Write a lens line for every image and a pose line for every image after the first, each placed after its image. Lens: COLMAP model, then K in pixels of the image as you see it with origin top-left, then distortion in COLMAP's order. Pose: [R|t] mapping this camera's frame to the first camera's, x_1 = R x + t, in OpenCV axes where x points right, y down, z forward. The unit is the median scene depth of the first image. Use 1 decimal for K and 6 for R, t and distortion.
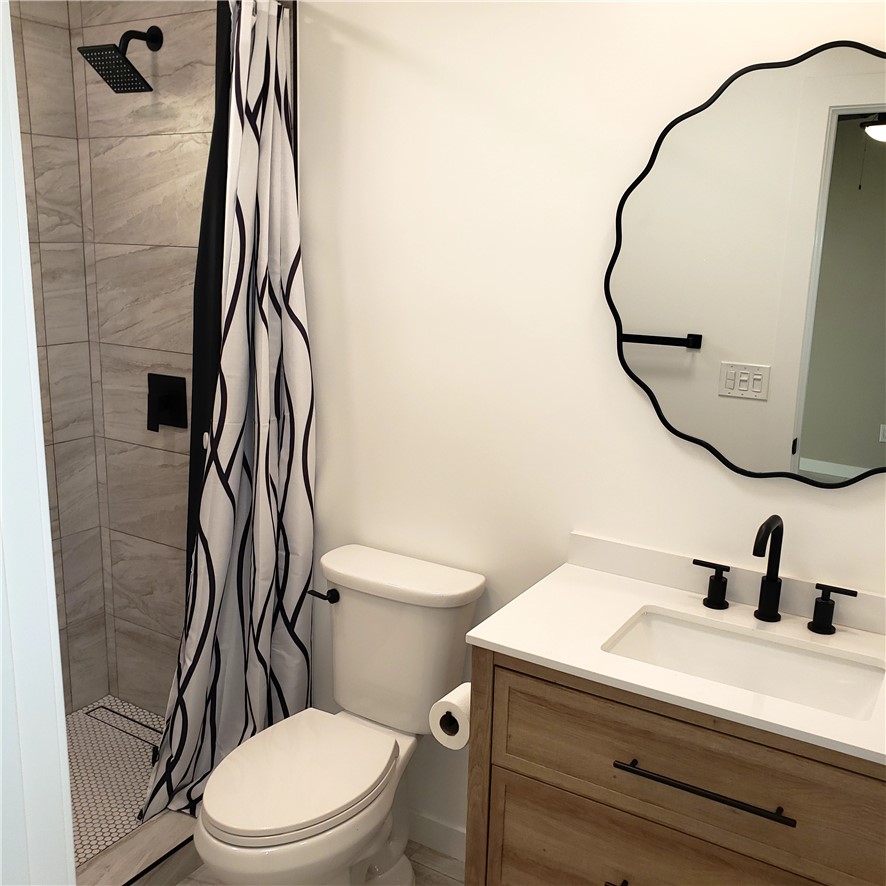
lens RADIAL K [[926.0, 0, 443.0], [0, 926.0, 443.0], [0, 0, 1]] dist [0.039935, -0.017600]
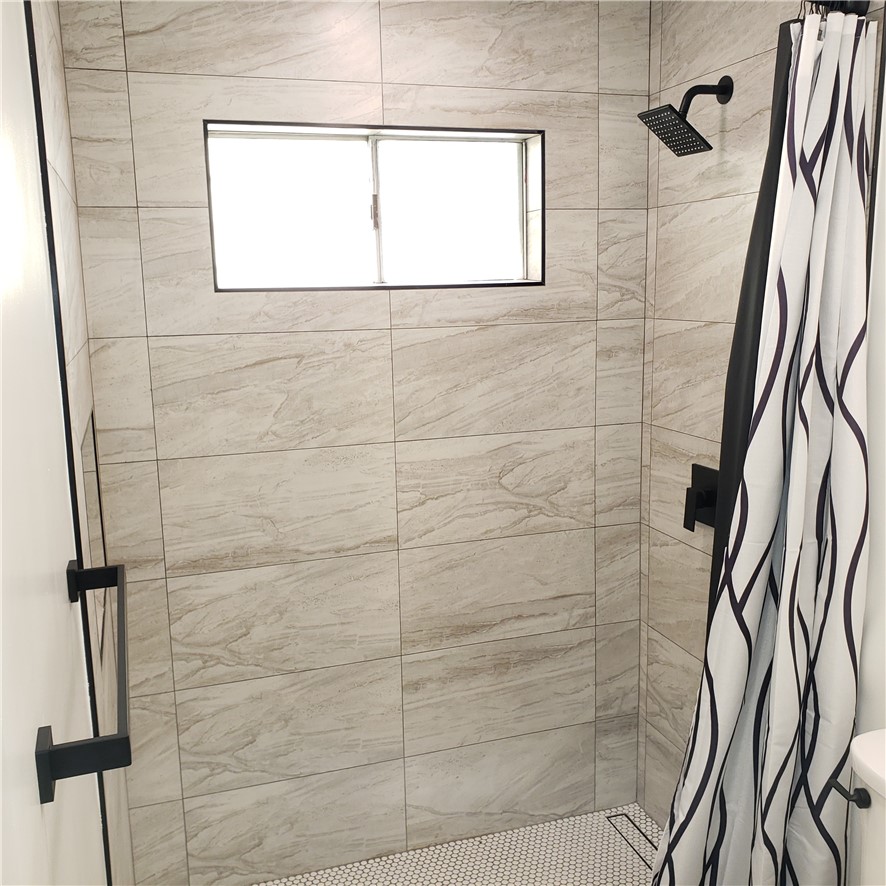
lens RADIAL K [[929.4, 0, 459.2], [0, 929.4, 443.0], [0, 0, 1]] dist [0.064342, -0.104404]
pose [[0.771264, 0.078411, -0.631668, 0.078013], [-0.112224, 0.993589, -0.013688, -0.063026], [0.626545, 0.081446, 0.775118, 0.187531]]
